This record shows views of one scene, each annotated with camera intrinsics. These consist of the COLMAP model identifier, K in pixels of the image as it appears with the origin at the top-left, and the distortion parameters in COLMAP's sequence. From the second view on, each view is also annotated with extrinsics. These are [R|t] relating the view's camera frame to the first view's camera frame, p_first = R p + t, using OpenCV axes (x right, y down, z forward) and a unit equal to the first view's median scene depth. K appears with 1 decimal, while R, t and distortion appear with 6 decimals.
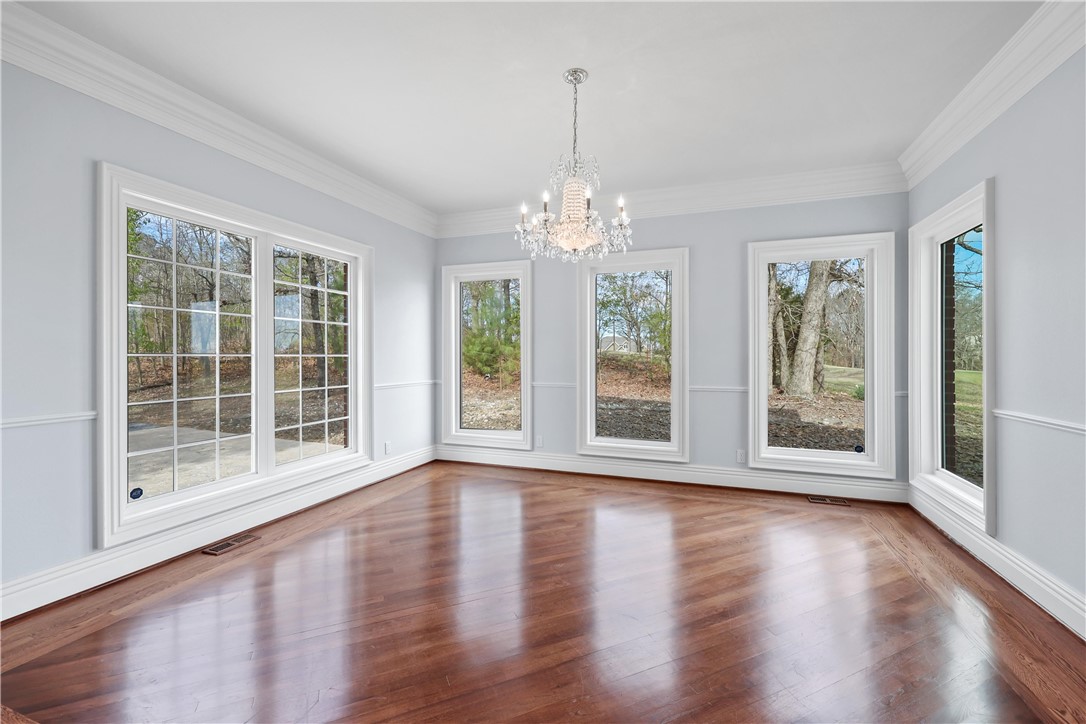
lens RADIAL K [[440.9, 0, 546.4], [0, 440.9, 352.4], [0, 0, 1]] dist [-0.000447, 0.000023]
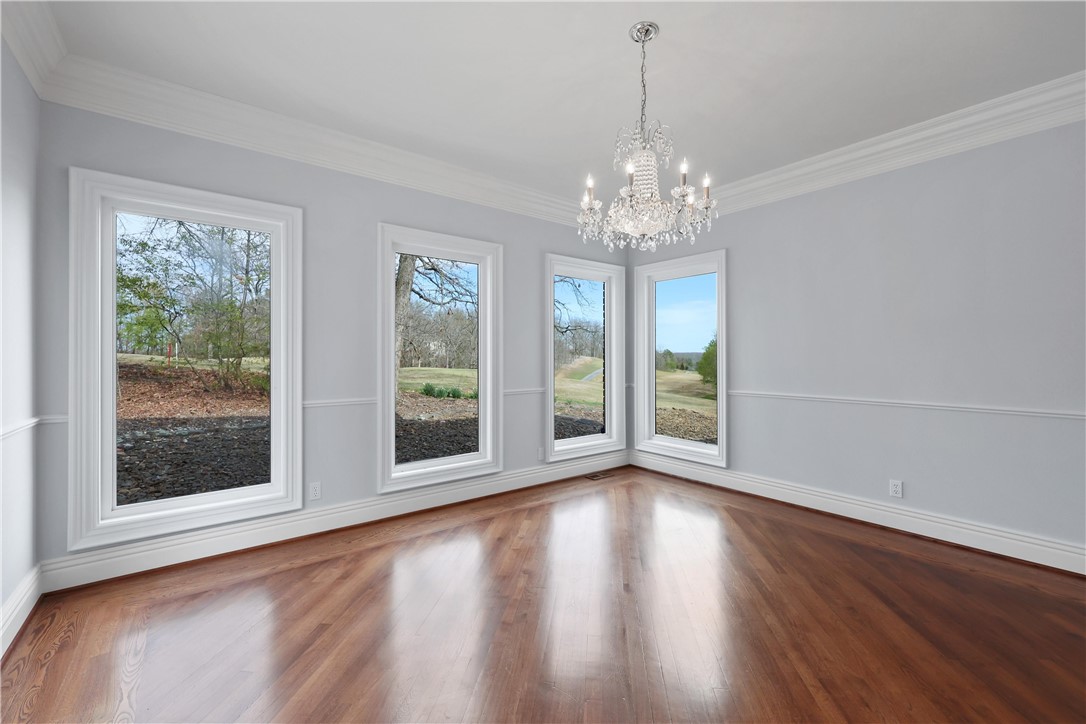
lens RADIAL K [[449.4, 0, 542.6], [0, 449.4, 356.3], [0, 0, 1]] dist [0.000016, 0.000153]
pose [[0.535847, -0.000902, 0.844314, -0.449664], [-0.002273, 0.999994, 0.002511, -0.000730], [-0.844312, -0.003265, 0.535842, 0.406707]]
